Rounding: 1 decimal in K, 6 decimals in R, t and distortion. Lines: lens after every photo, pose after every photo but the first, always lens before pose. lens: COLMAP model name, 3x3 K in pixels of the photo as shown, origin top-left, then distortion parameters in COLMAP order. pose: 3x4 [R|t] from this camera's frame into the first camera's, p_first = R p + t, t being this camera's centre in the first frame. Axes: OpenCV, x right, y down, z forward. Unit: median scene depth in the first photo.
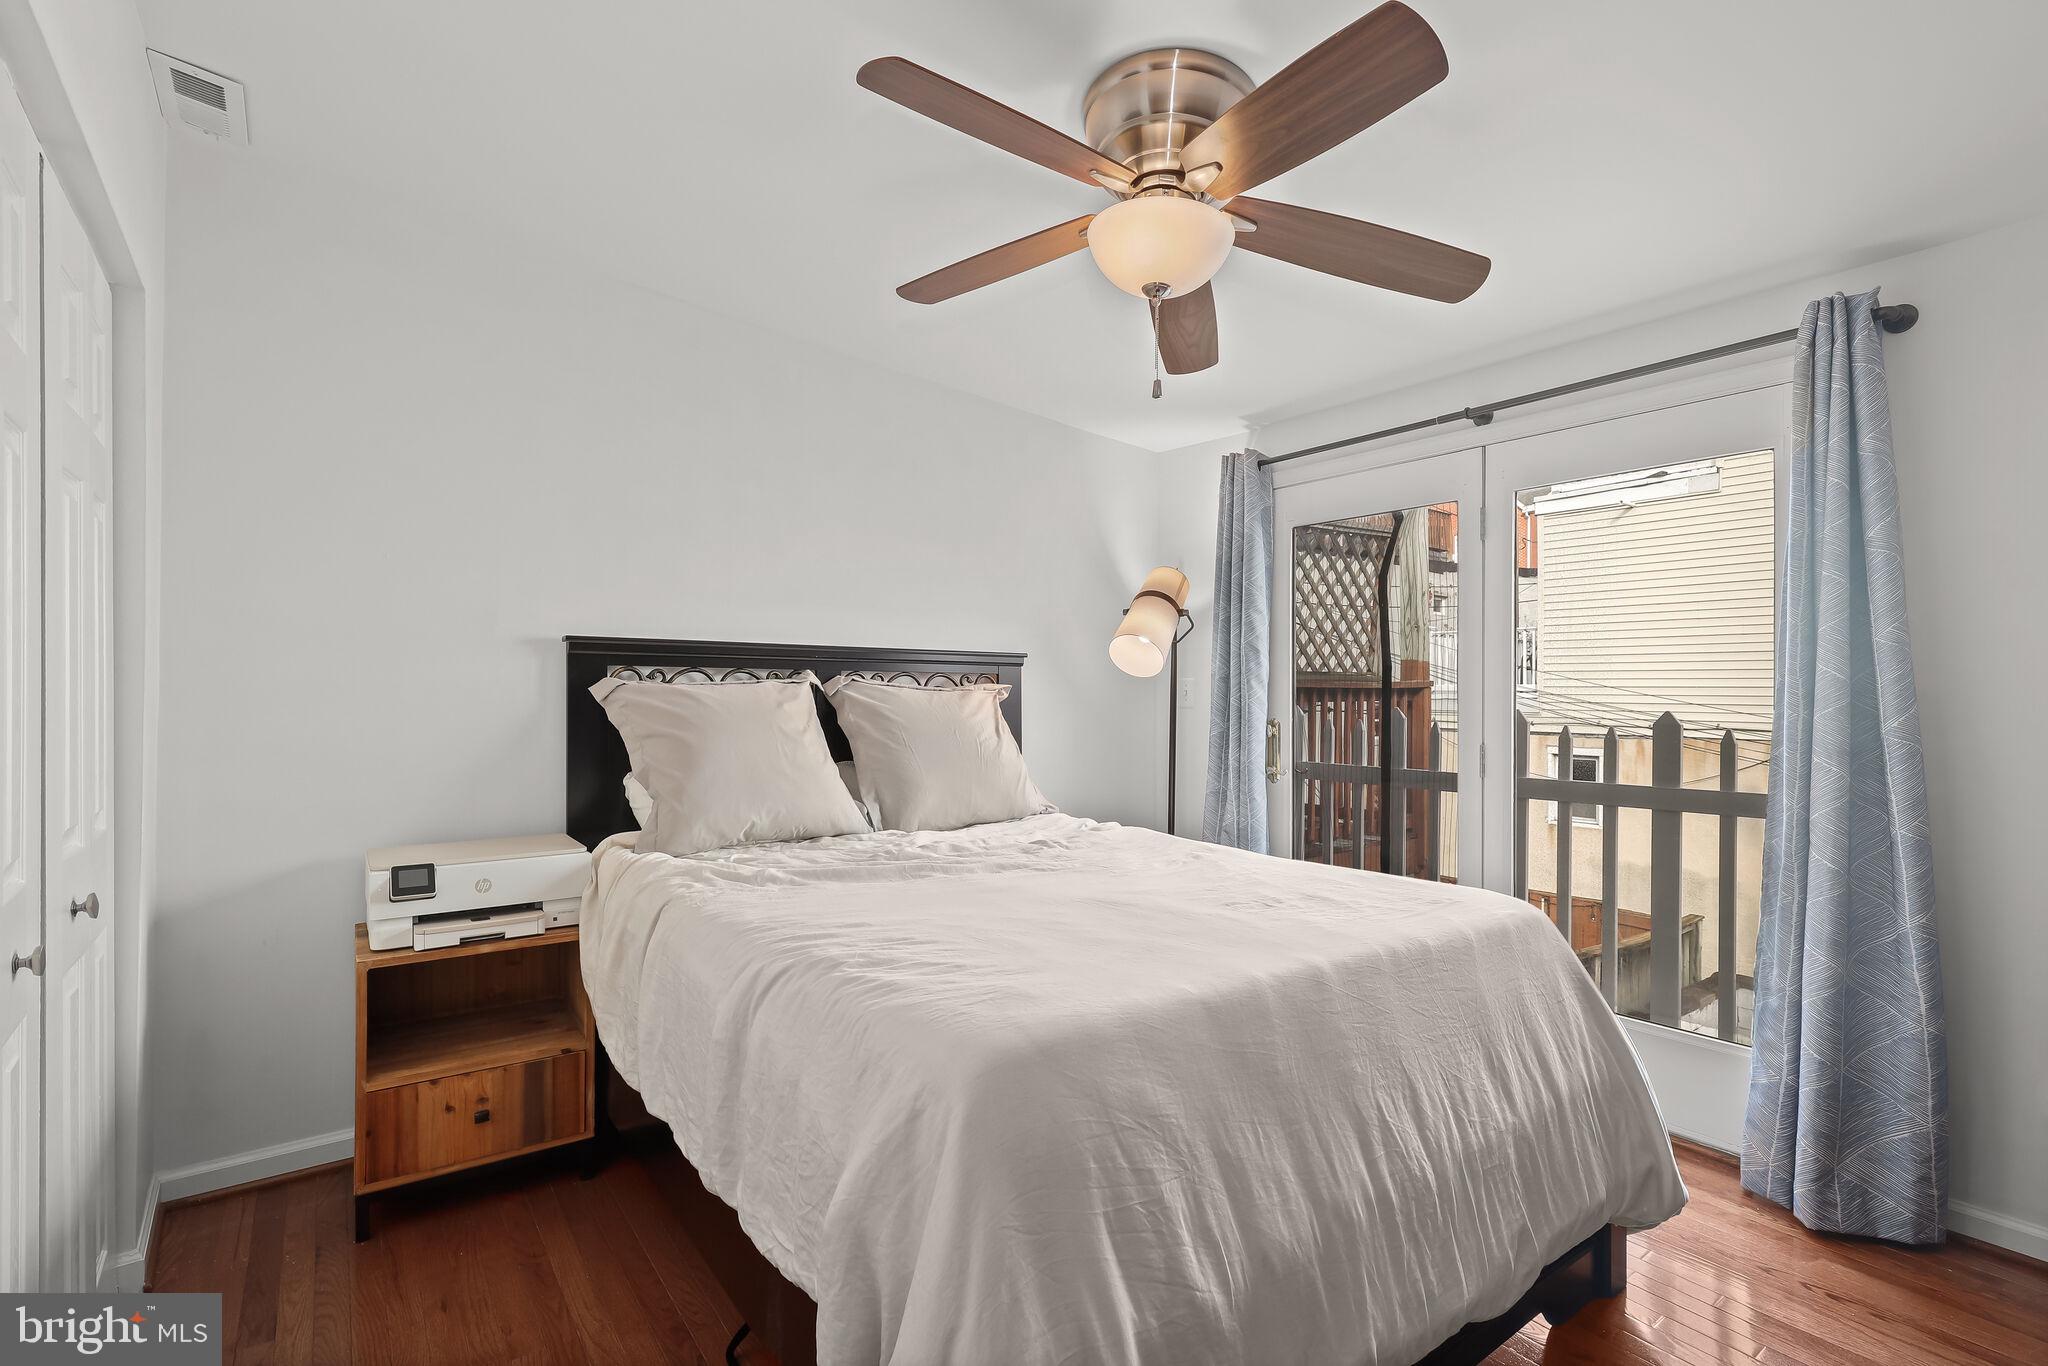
lens RADIAL K [[945.5, 0, 1023.7], [0, 945.5, 689.8], [0, 0, 1]] dist [-0.002388, 0.001822]
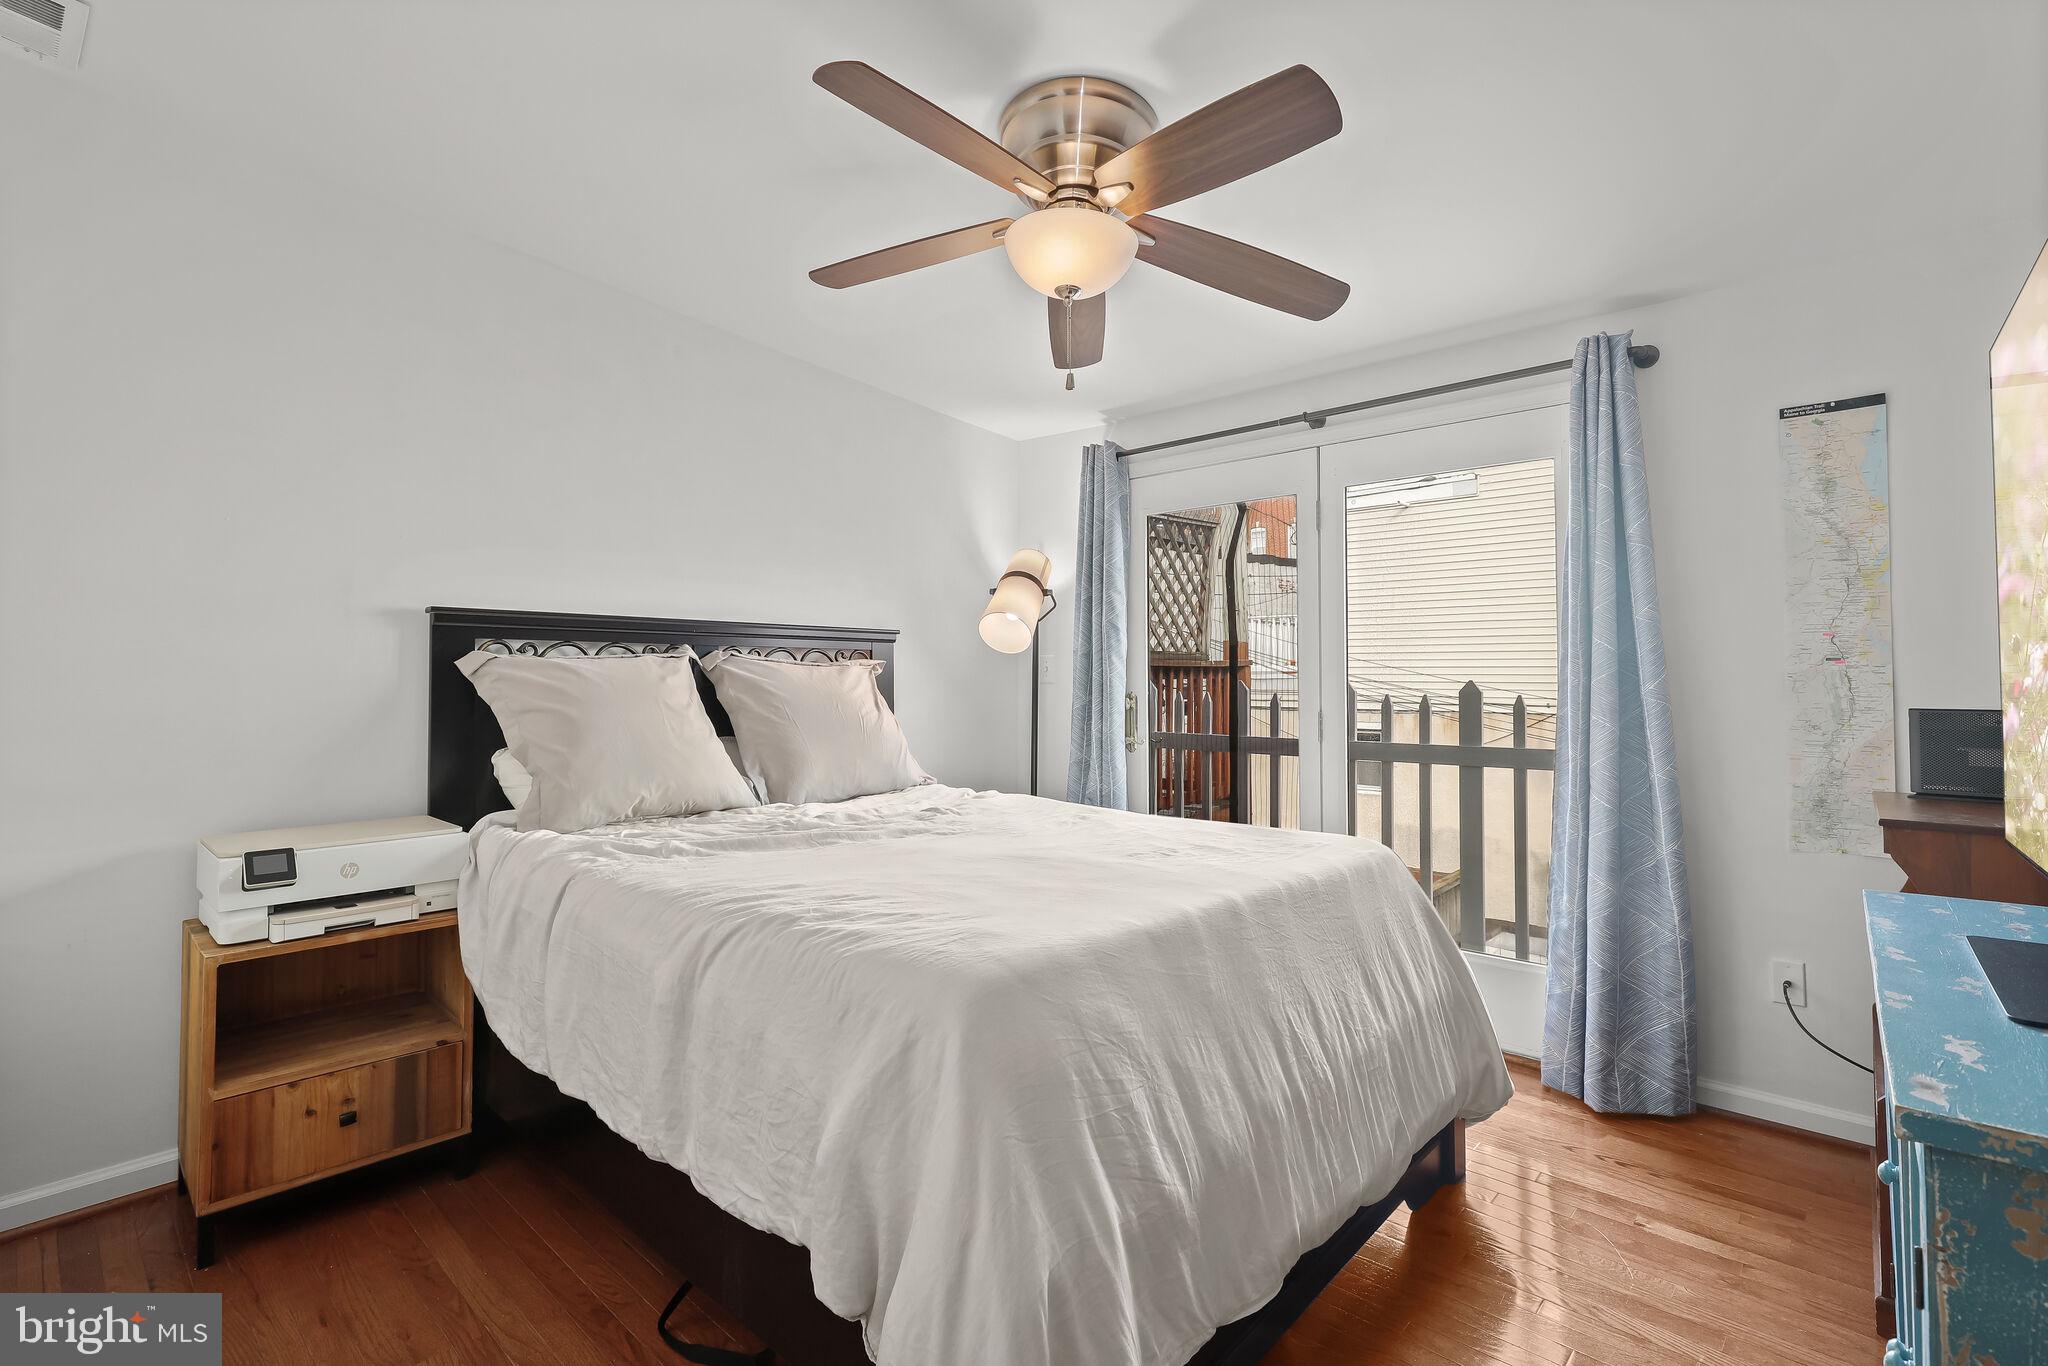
lens RADIAL K [[945.5, 0, 995.7], [0, 945.5, 654.1], [0, 0, 1]] dist [-0.002388, 0.001822]
pose [[0.983913, 0.000879, 0.178644, -0.122935], [0.003337, 0.999723, -0.023297, 0.018975], [-0.178615, 0.023519, 0.983638, -0.046085]]
